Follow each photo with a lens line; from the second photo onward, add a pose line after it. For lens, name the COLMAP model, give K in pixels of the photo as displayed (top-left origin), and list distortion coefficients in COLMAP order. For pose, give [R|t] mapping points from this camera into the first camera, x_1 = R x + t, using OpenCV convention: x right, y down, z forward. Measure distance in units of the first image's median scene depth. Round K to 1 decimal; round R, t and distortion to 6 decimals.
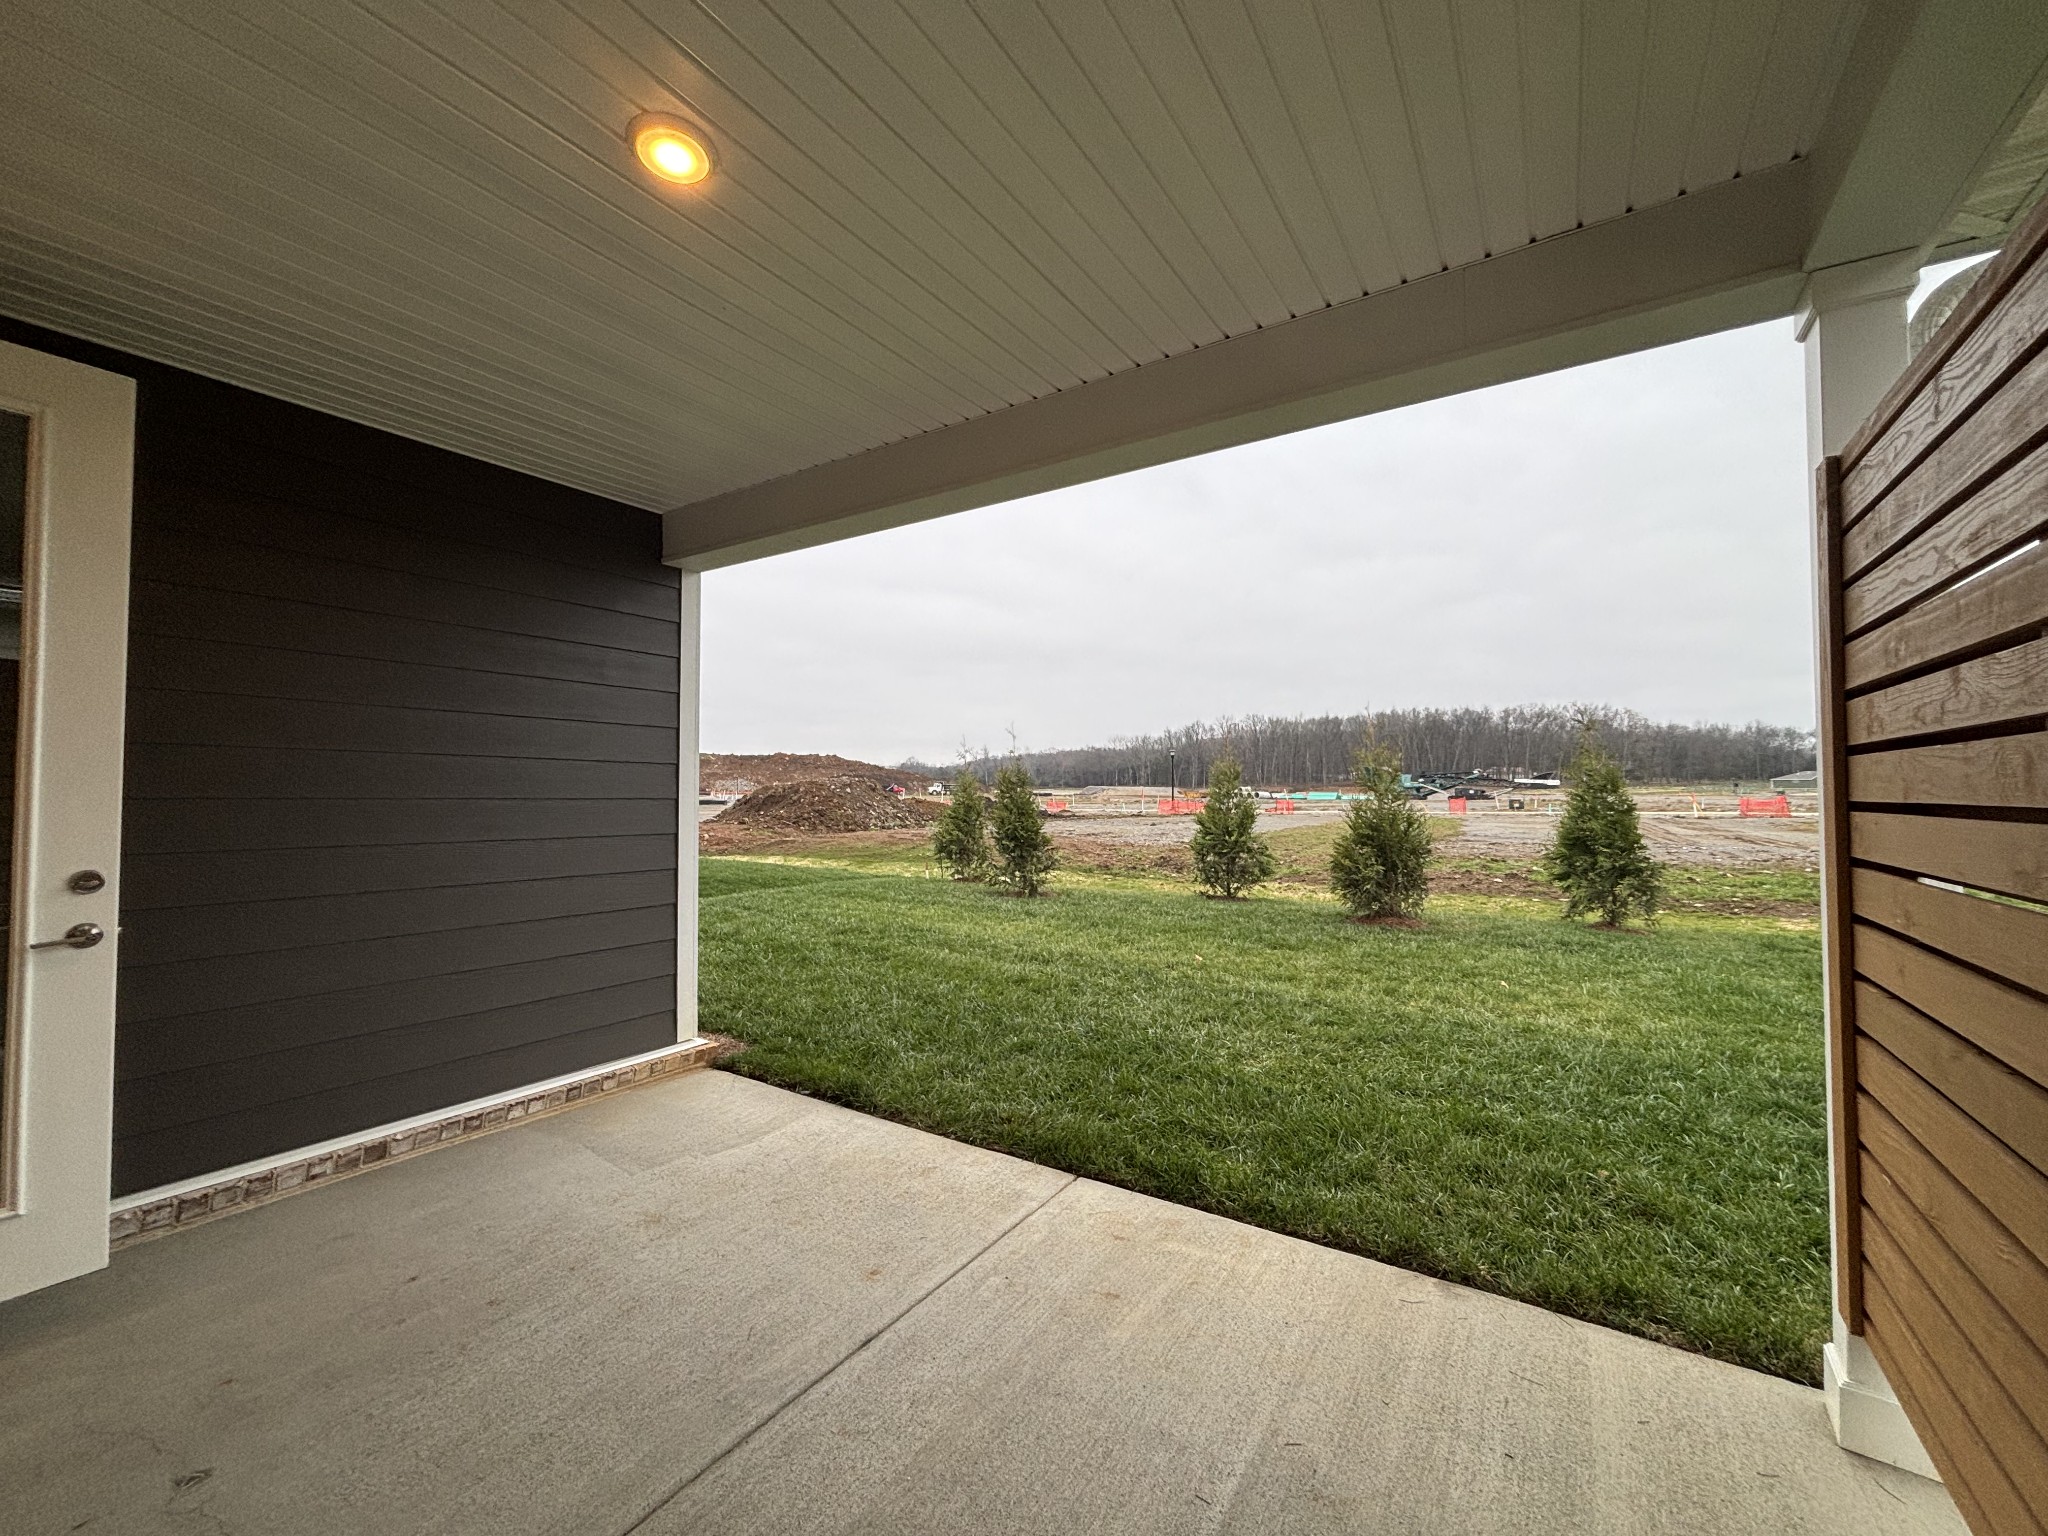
lens RADIAL K [[825.2, 0, 1024.0], [0, 825.2, 768.0], [0, 0, 1]] dist [-0.002288, -0.000136]
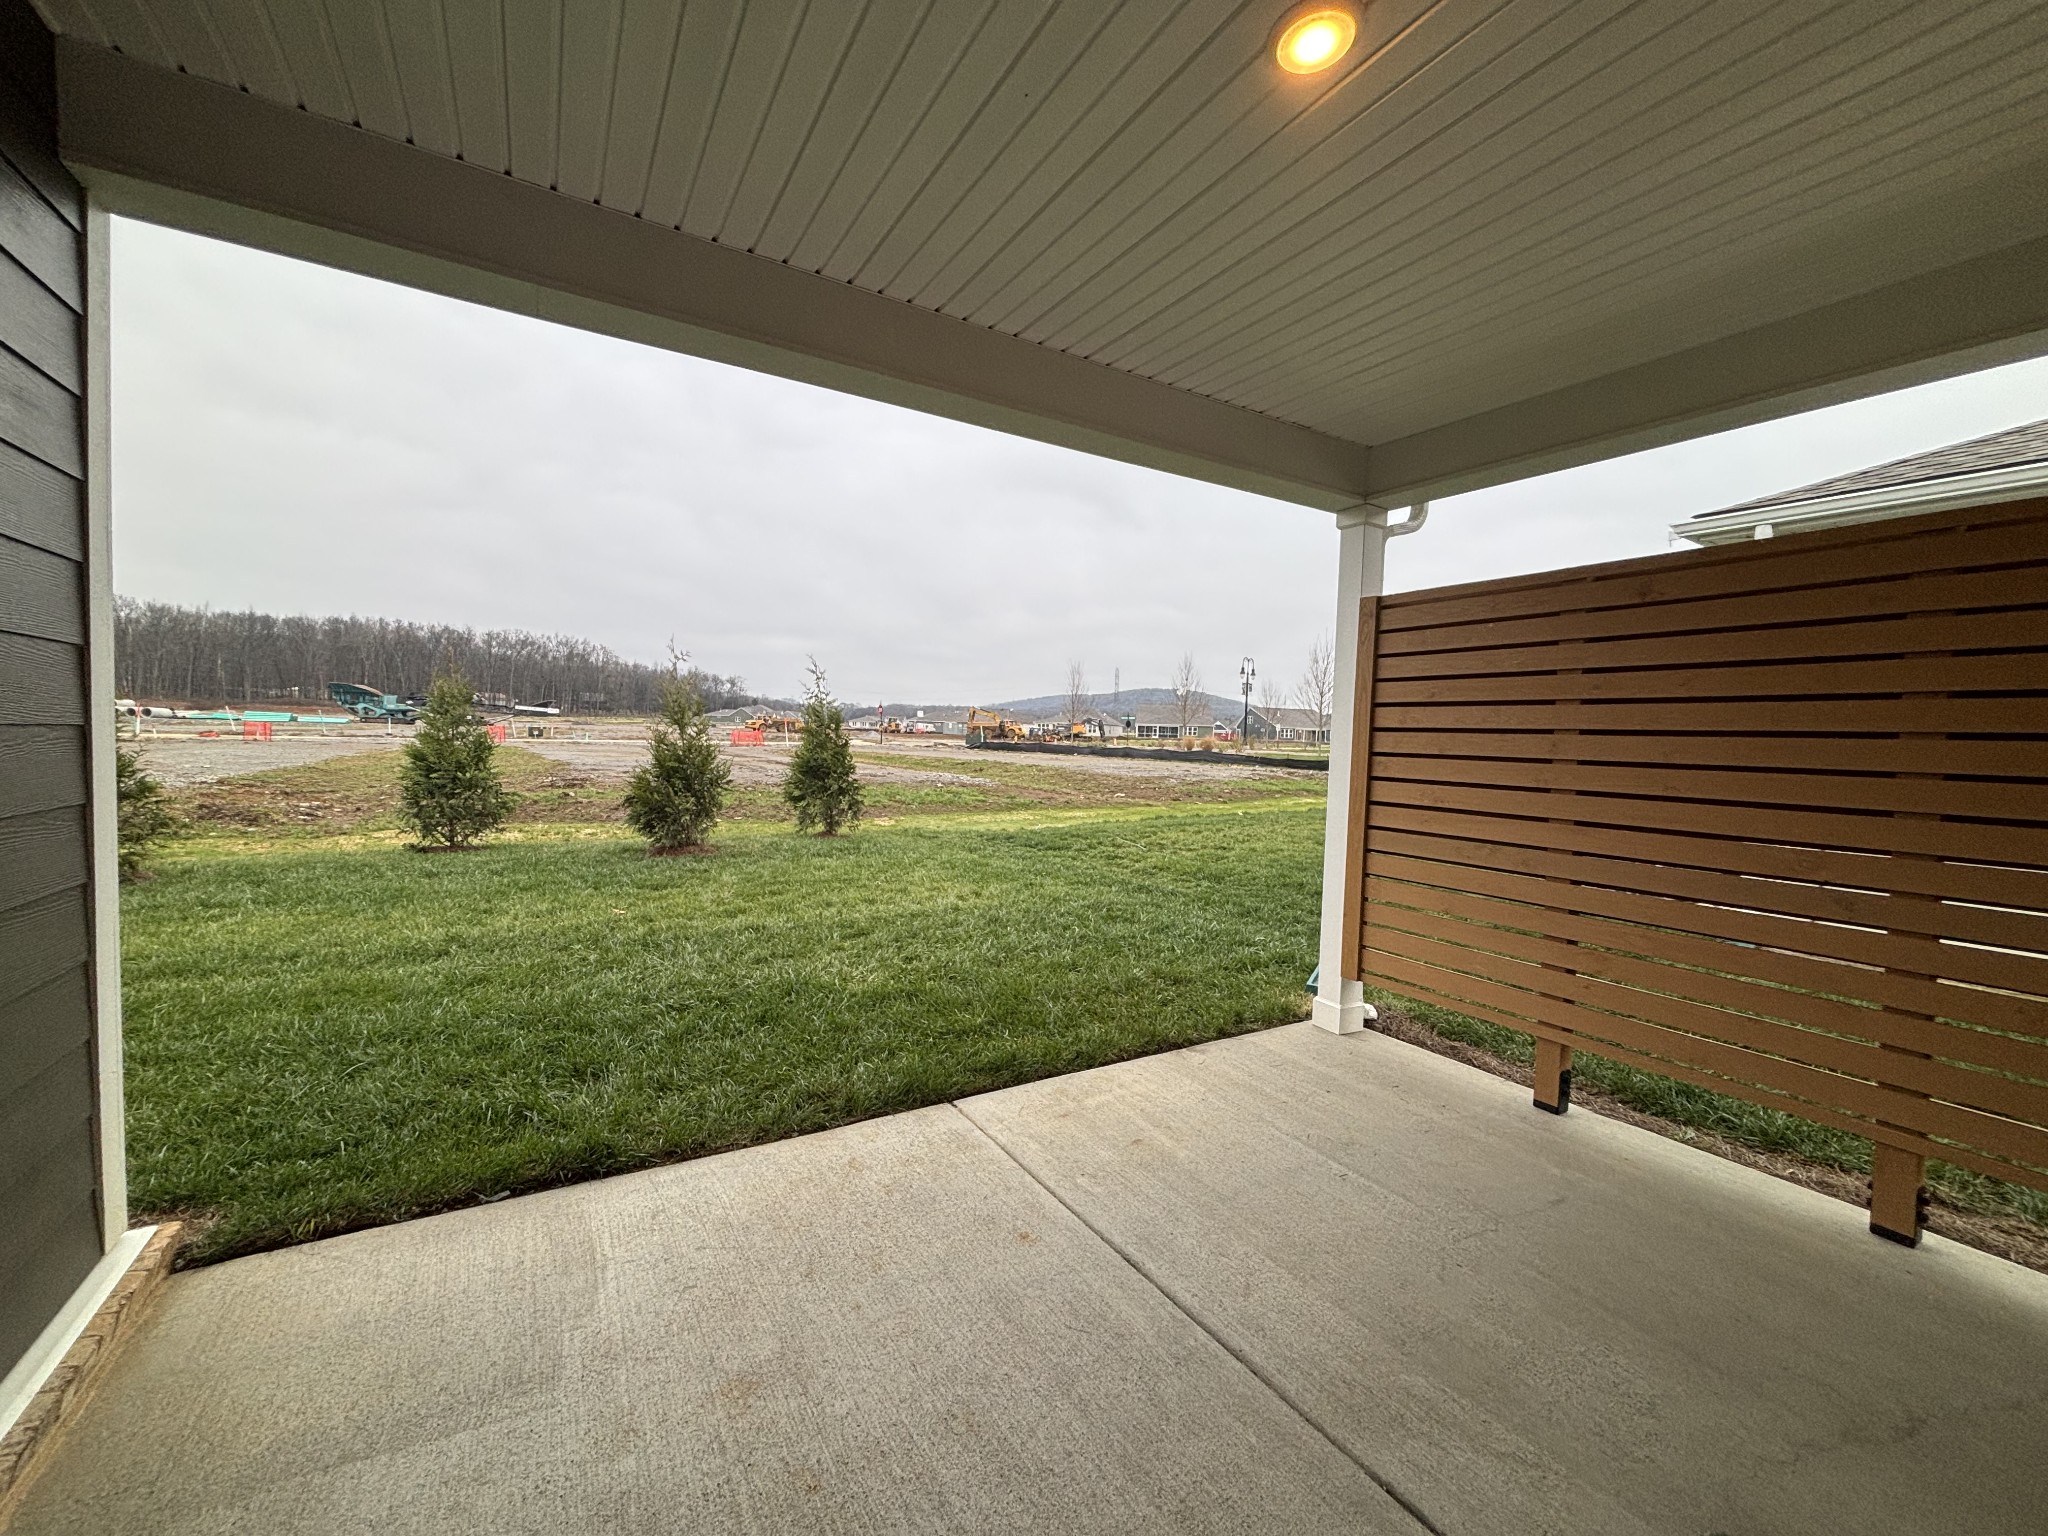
lens RADIAL K [[825.2, 0, 1024.0], [0, 825.2, 768.0], [0, 0, 1]] dist [-0.002288, -0.000136]
pose [[0.433588, -0.023558, 0.900803, -0.300324], [-0.056583, 0.996974, 0.053309, 0.004127], [-0.899333, -0.074084, 0.430943, 0.180578]]
